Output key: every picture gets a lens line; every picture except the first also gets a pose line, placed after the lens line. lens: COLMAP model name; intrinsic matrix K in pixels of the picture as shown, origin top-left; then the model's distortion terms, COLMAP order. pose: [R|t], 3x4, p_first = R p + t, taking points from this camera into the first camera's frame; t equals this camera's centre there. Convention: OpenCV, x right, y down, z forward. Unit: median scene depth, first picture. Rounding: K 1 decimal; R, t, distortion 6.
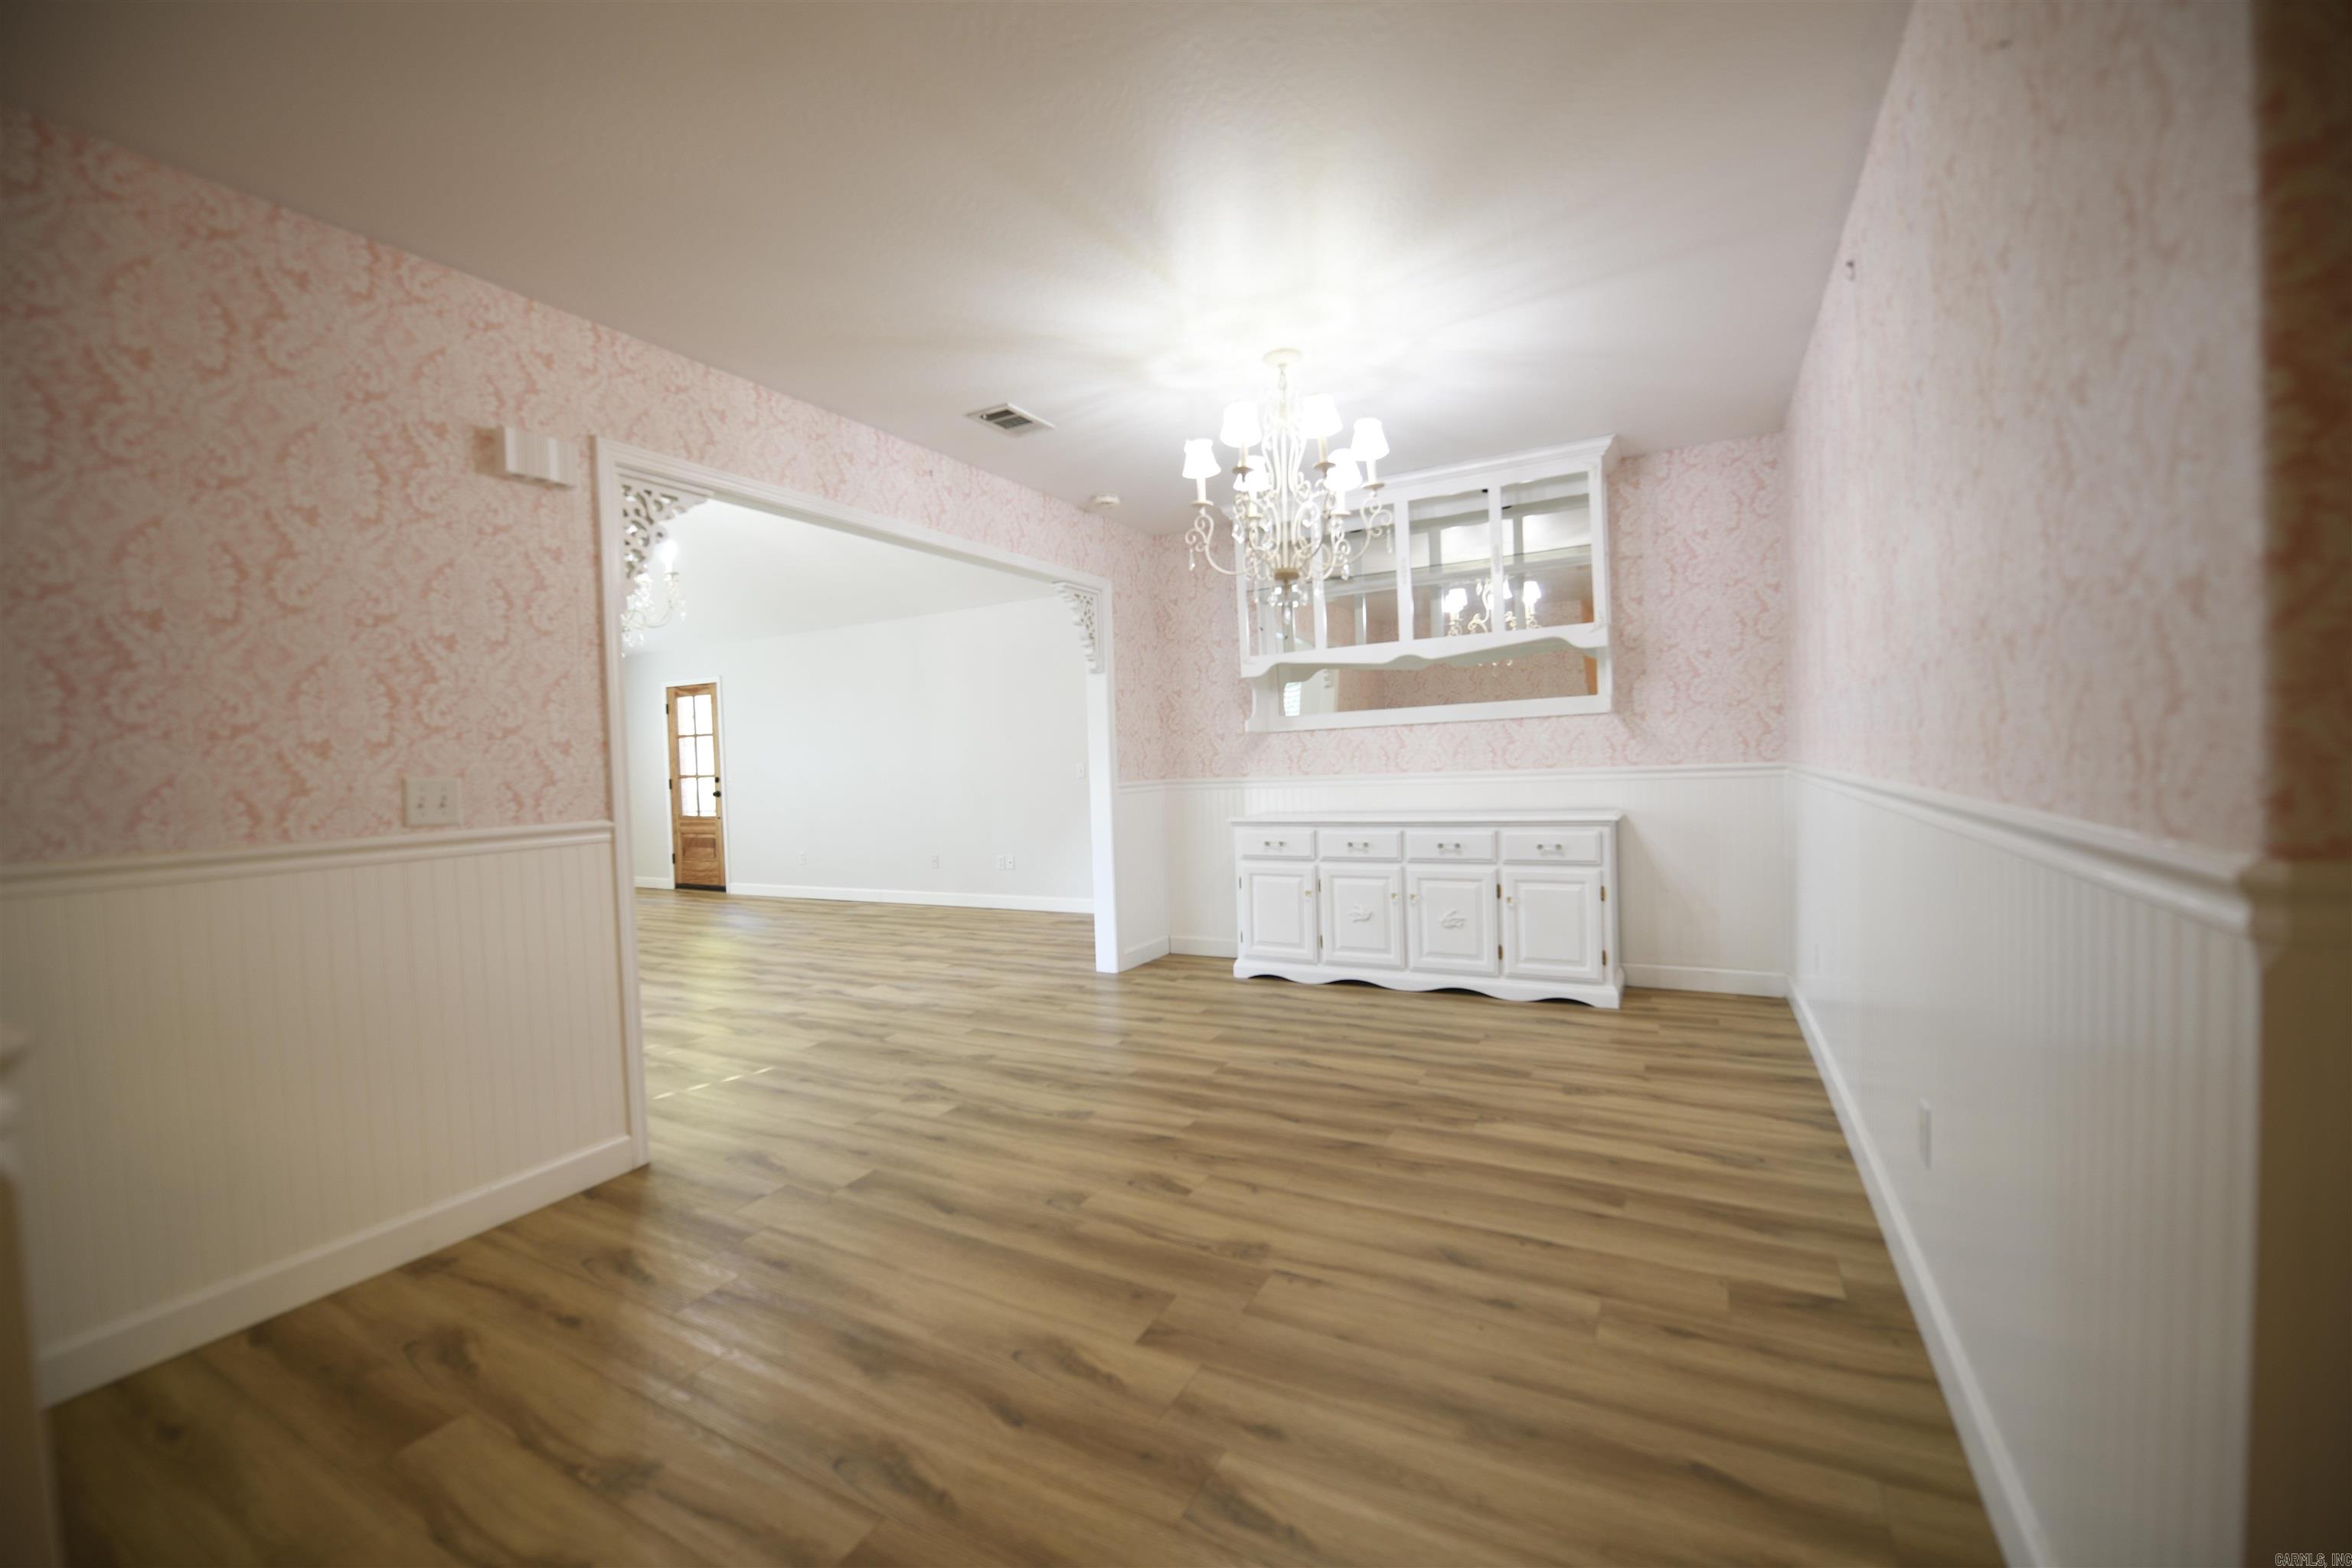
lens RADIAL K [[944.1, 0, 1182.7], [0, 944.1, 779.2], [0, 0, 1]] dist [-0.018730, -0.001290]
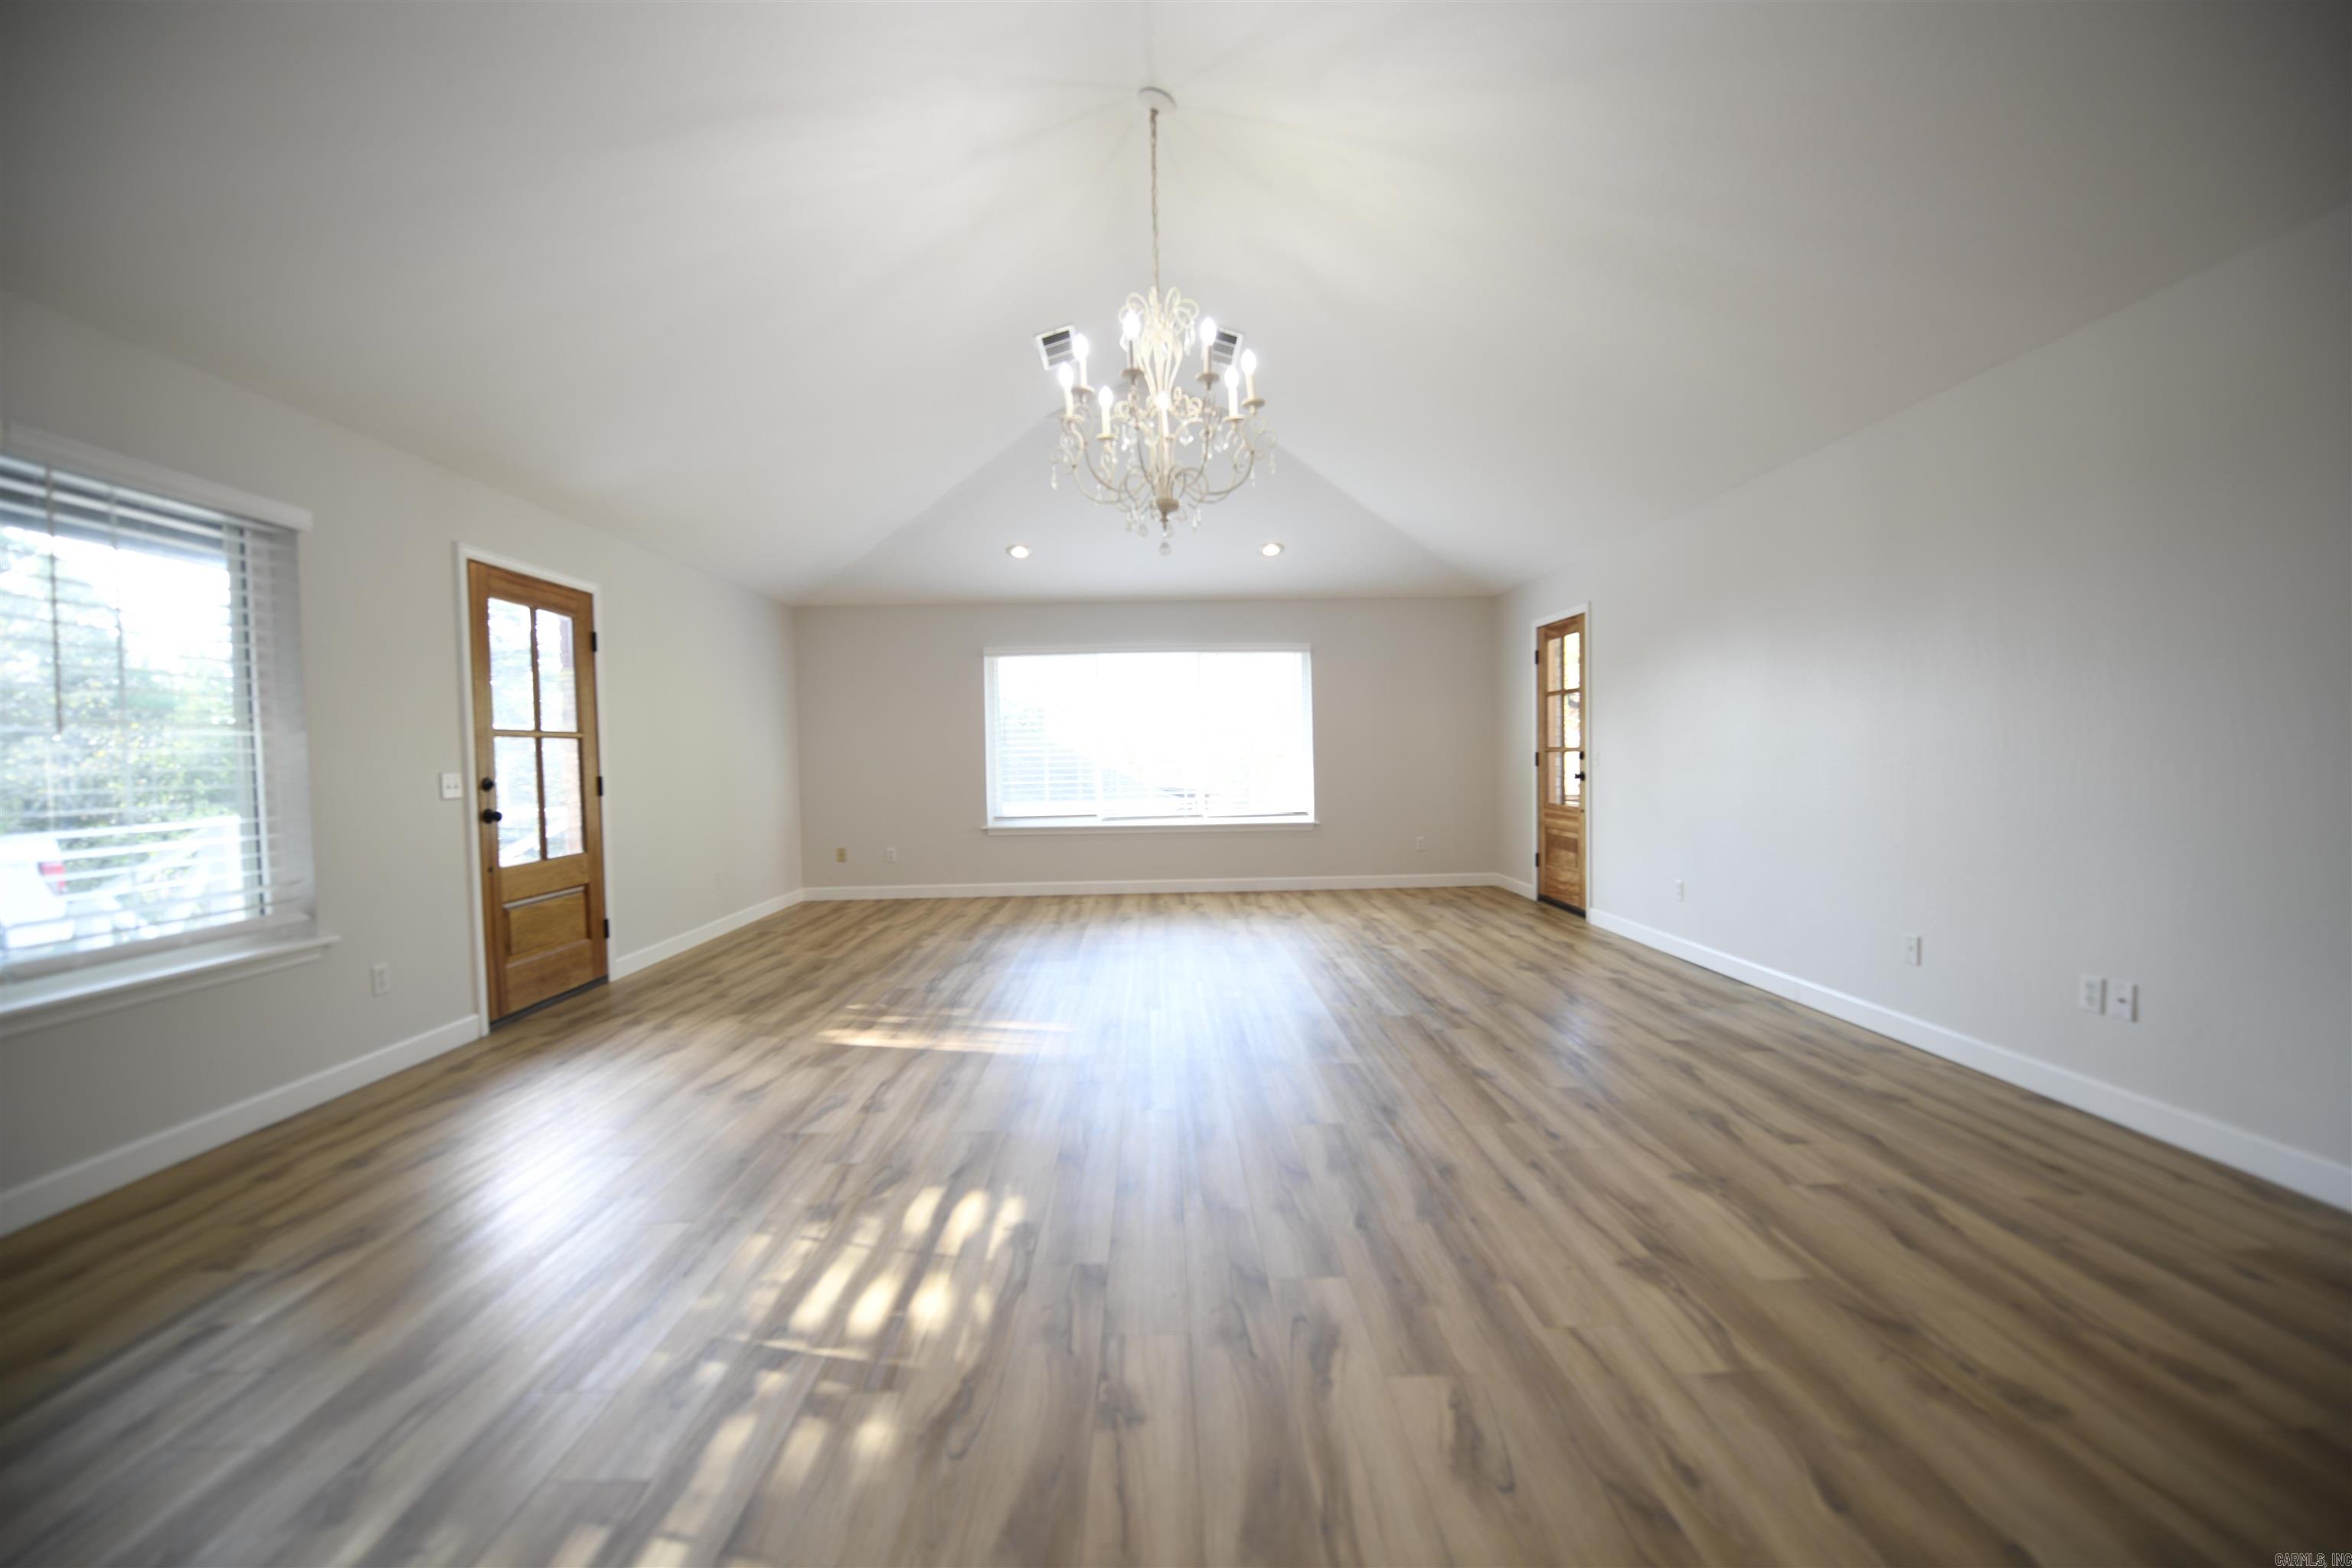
lens RADIAL K [[944.1, 0, 1180.0], [0, 944.1, 778.7], [0, 0, 1]] dist [-0.018730, -0.001290]
pose [[0.498729, 0.049736, -0.865330, -0.044374], [-0.018205, 0.998733, 0.046911, -0.009070], [0.866567, -0.007643, 0.499003, 0.392384]]
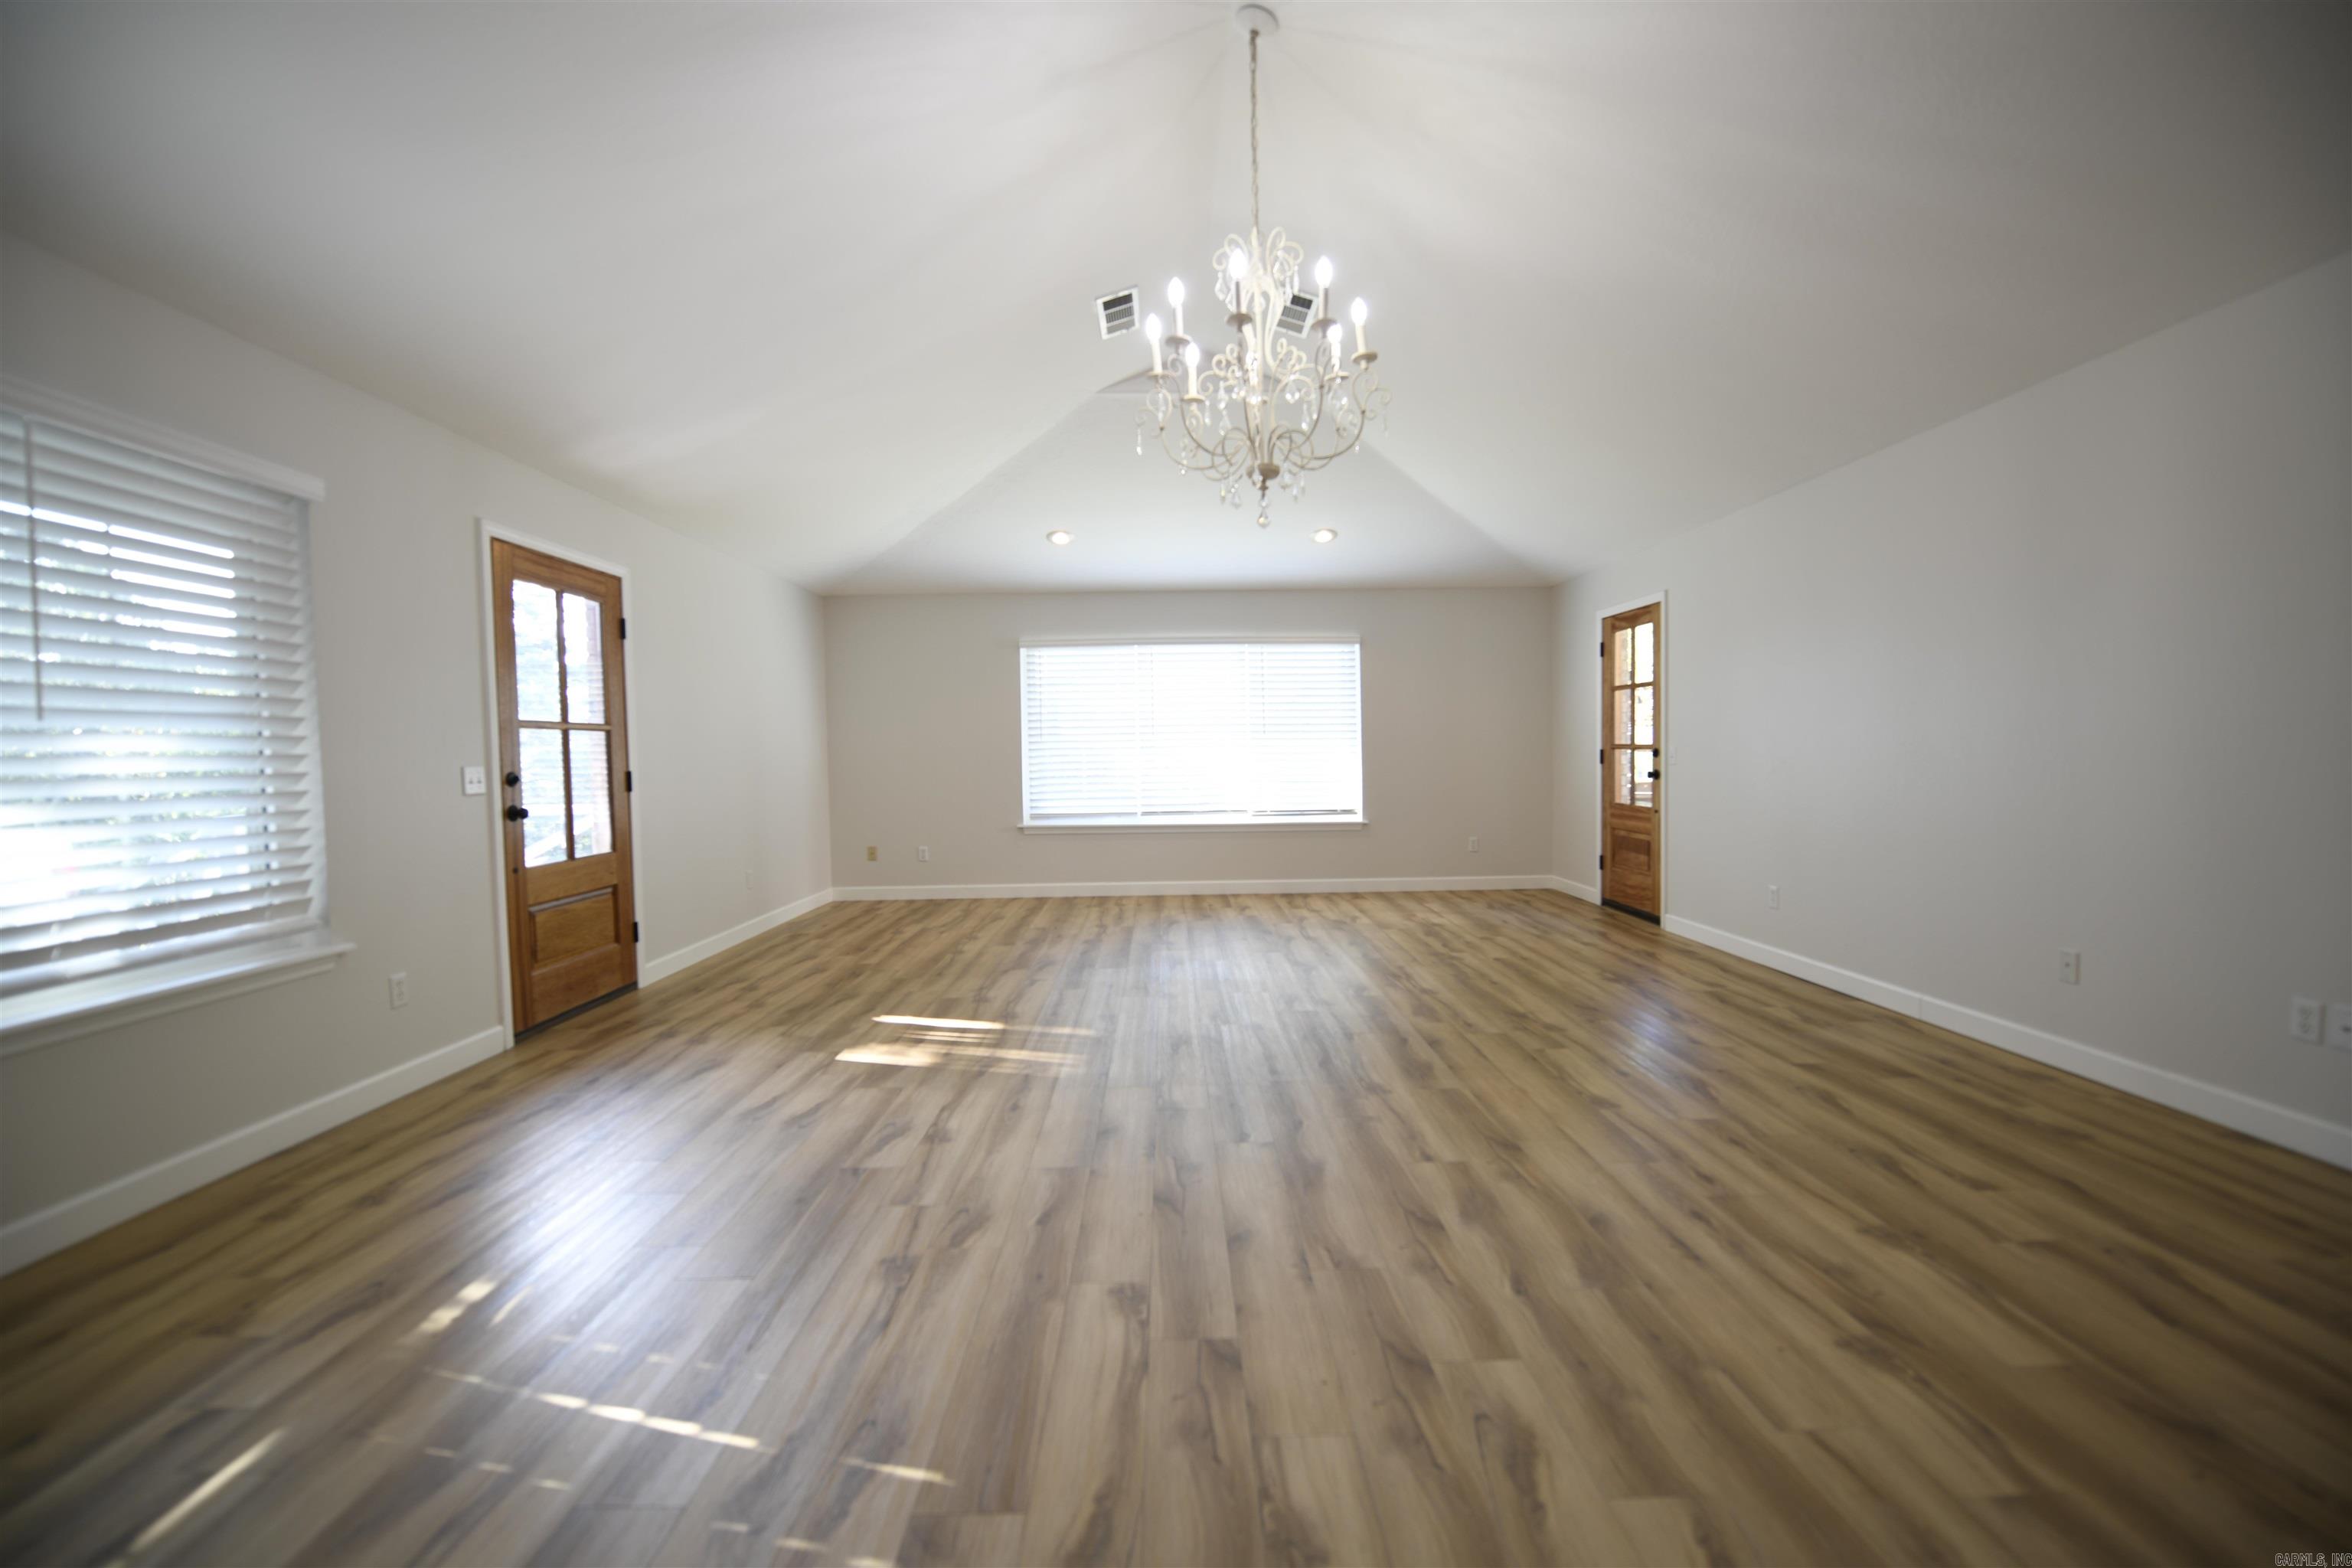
lens RADIAL K [[944.1, 0, 1176.8], [0, 944.1, 779.3], [0, 0, 1]] dist [-0.018730, -0.001290]
pose [[0.486480, 0.054590, -0.871985, -0.086444], [-0.020971, 0.998488, 0.050810, -0.006882], [0.873440, -0.006431, 0.486889, 0.384329]]
